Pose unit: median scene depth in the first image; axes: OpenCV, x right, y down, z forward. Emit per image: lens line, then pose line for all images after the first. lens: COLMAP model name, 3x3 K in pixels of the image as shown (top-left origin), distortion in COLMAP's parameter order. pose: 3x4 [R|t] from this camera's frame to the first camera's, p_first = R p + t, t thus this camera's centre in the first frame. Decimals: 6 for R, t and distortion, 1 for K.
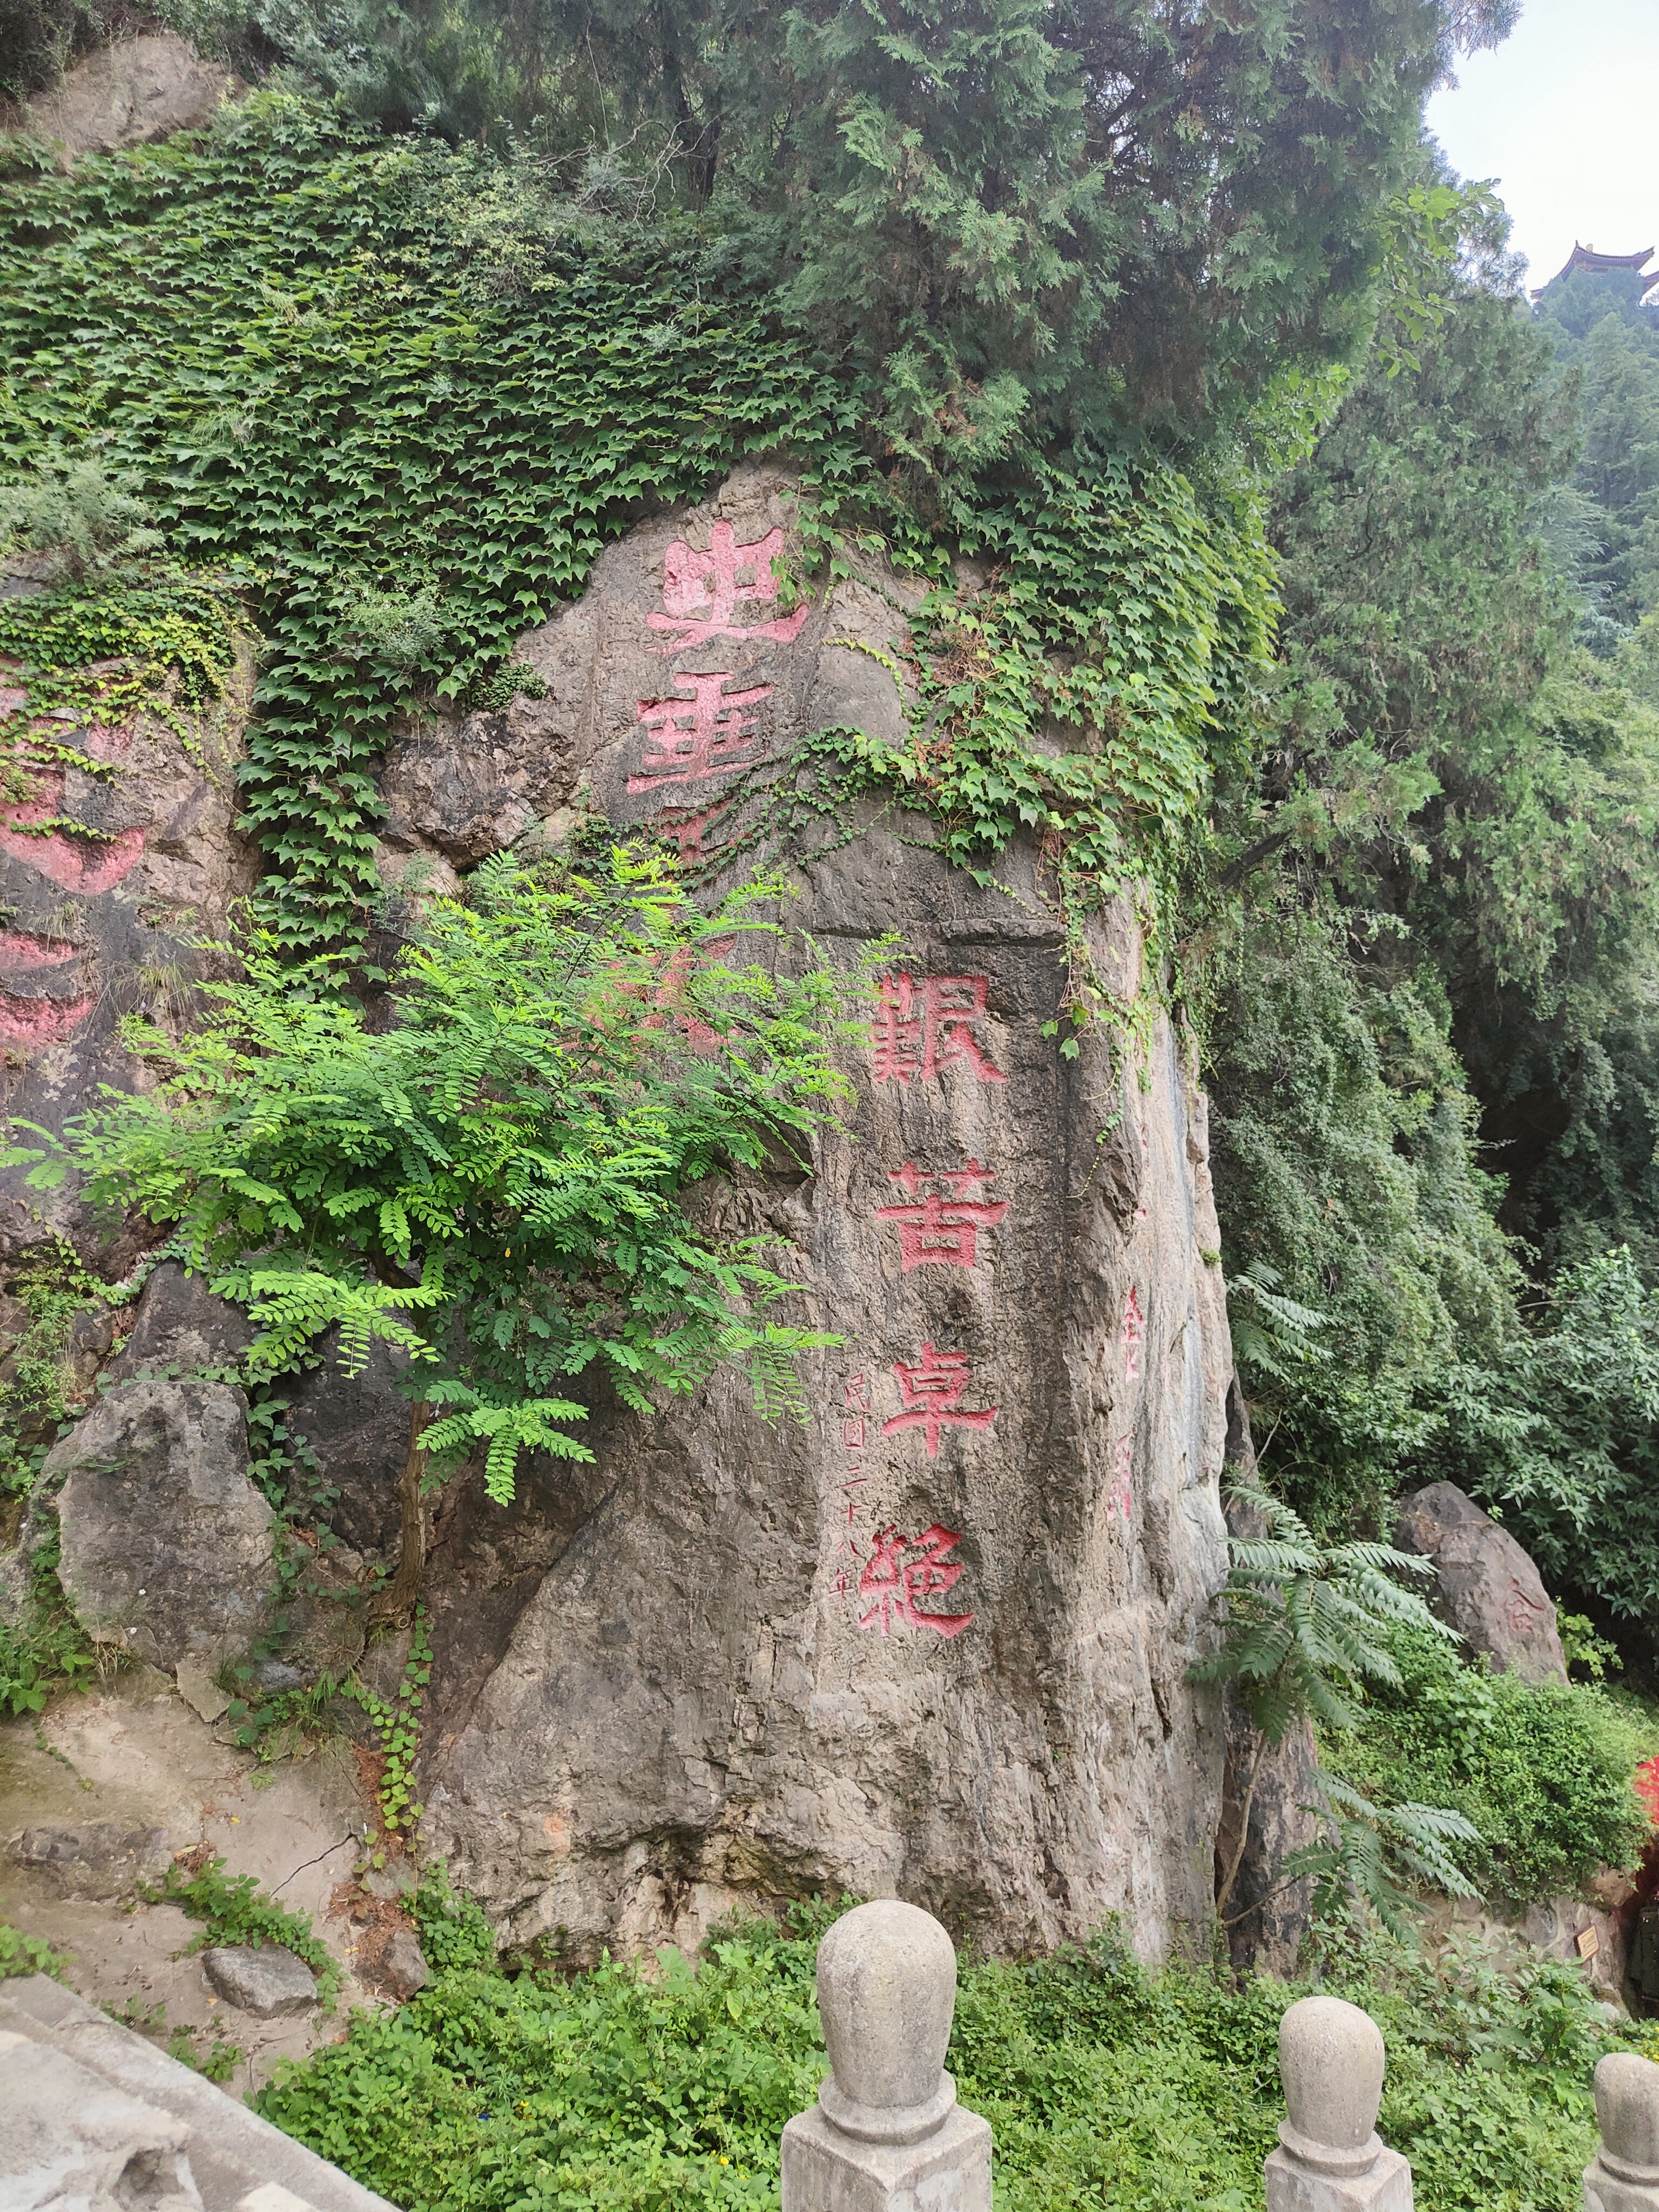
lens RADIAL K [[1531.9, 0, 828.3], [0, 1531.9, 1120.4], [0, 0, 1]] dist [-0.006284, -0.001783]
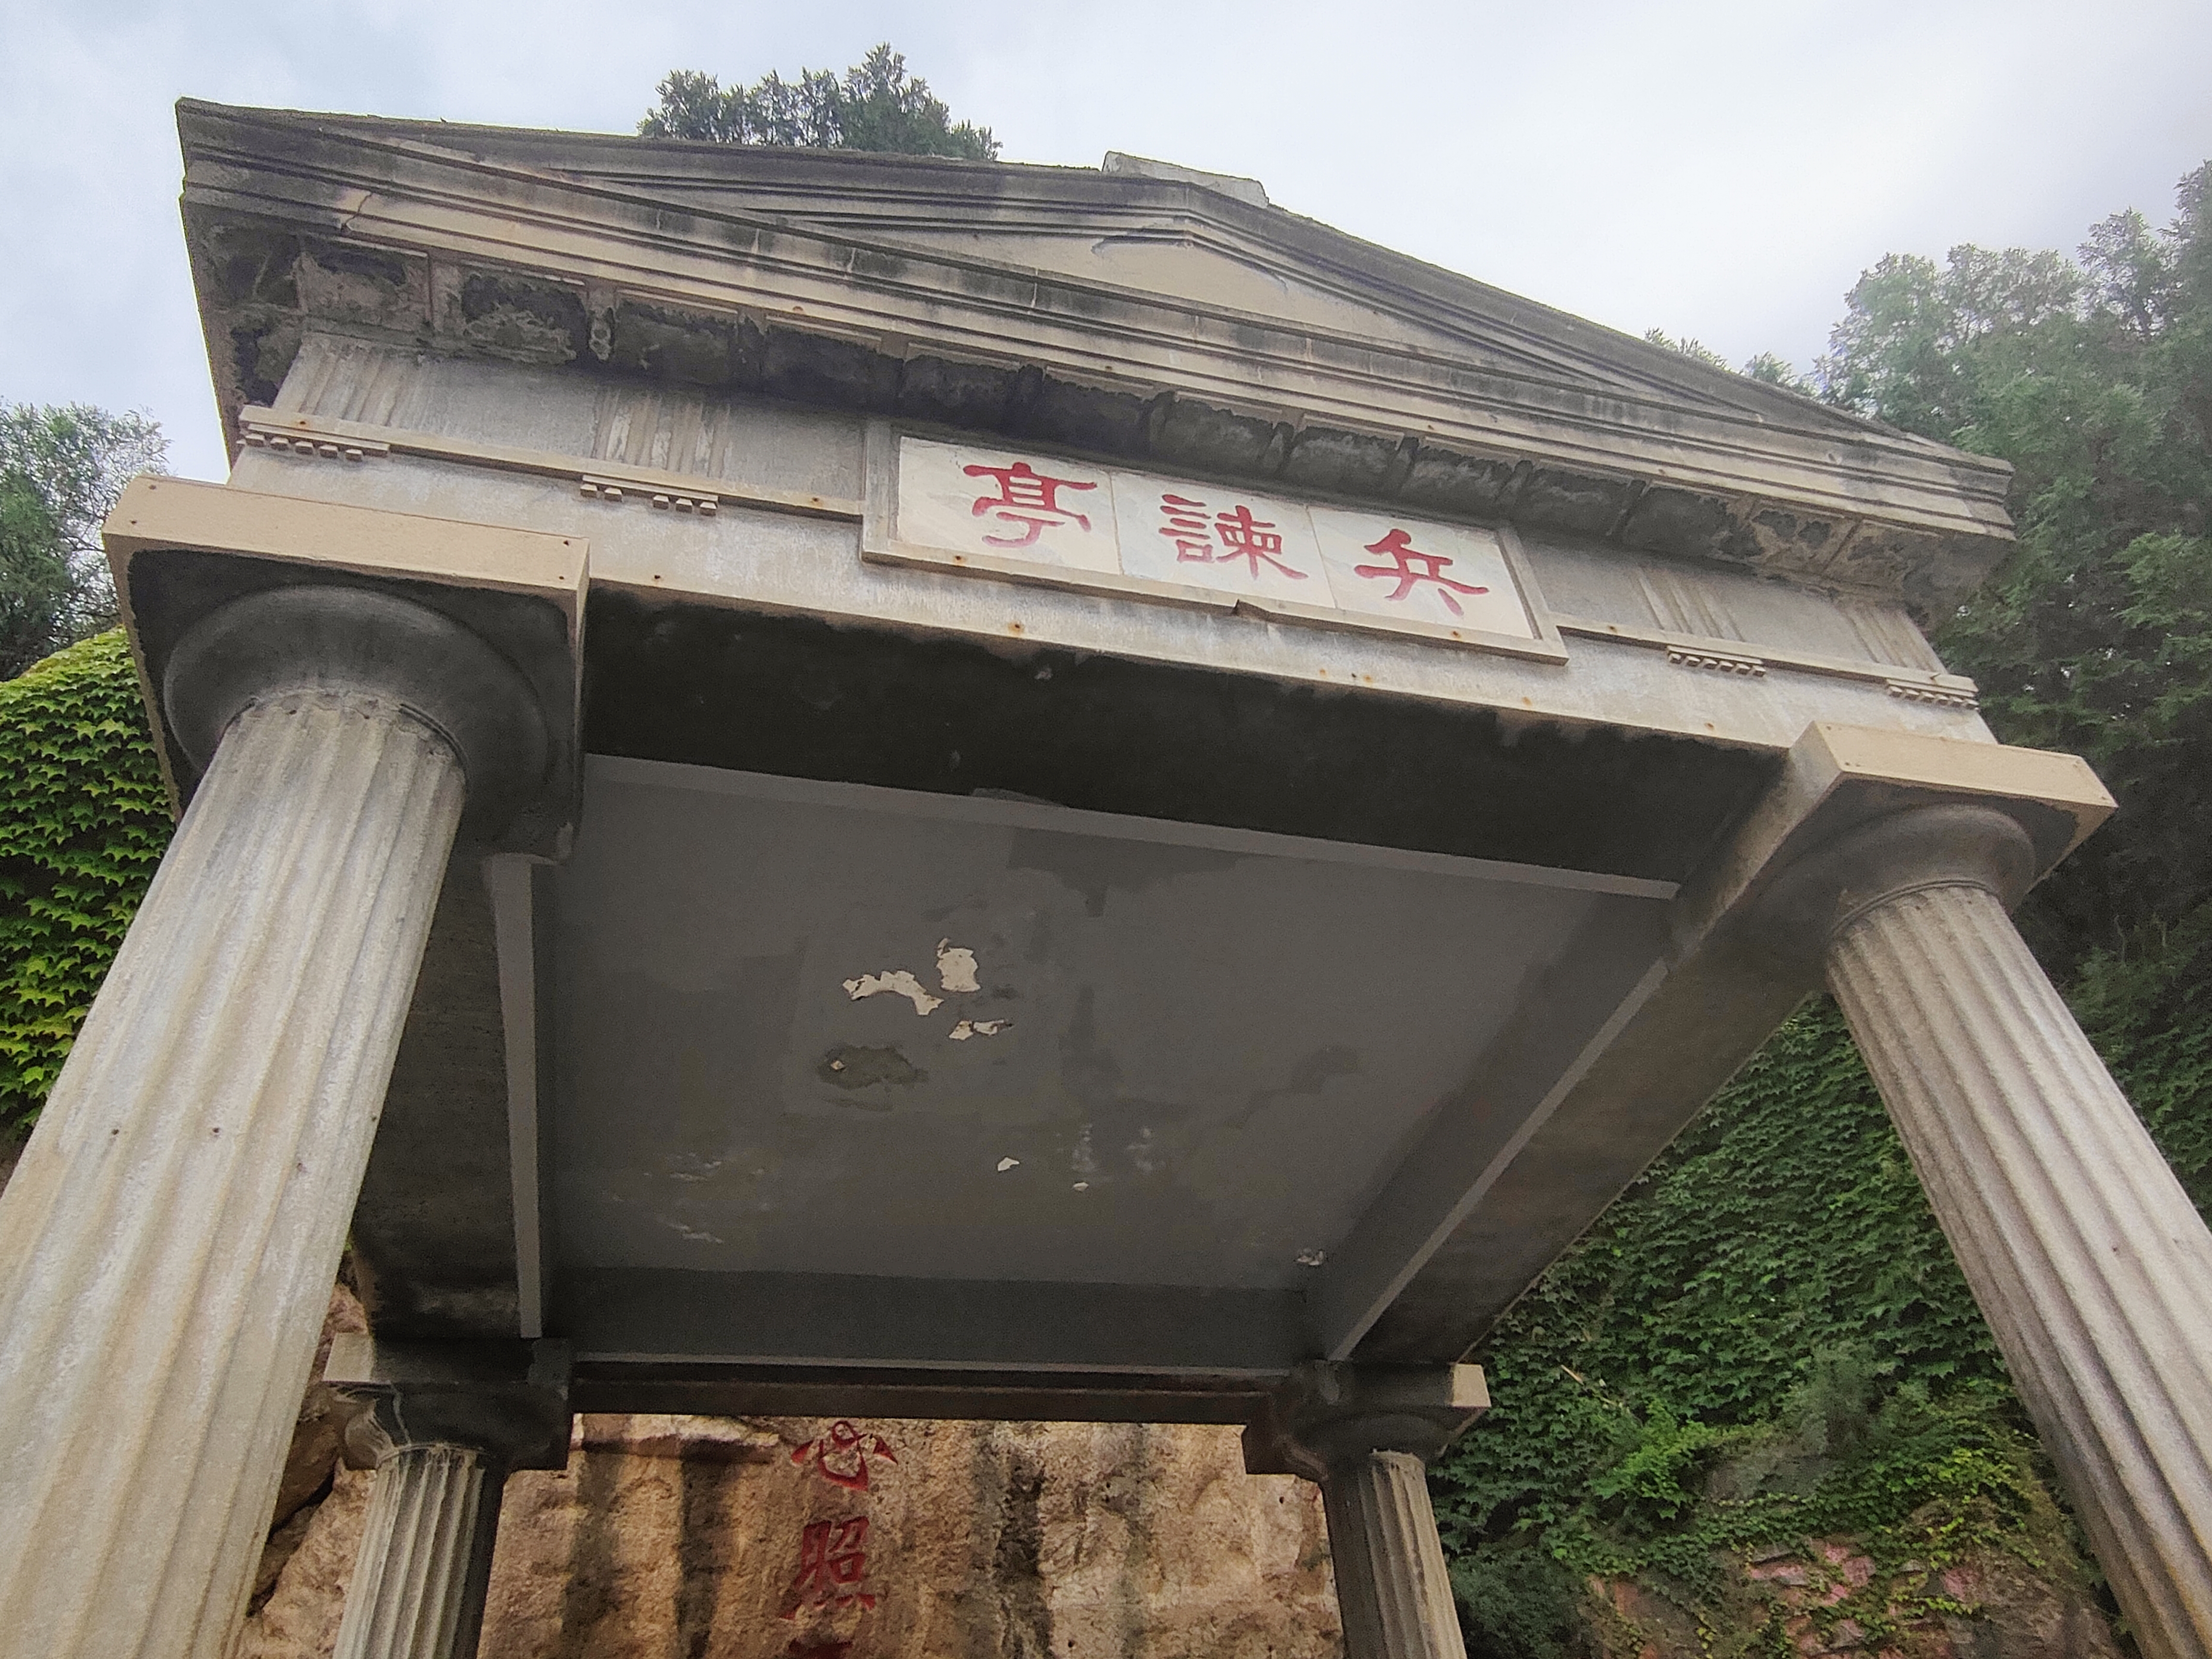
lens RADIAL K [[1515.9, 0, 1103.4], [0, 1515.9, 810.9], [0, 0, 1]] dist [-0.017615, 0.009524]
pose [[0.773643, -0.494213, -0.396522, -0.236206], [0.141289, 0.744602, -0.652385, -0.034603], [0.617668, 0.448689, 0.645883, -0.366190]]
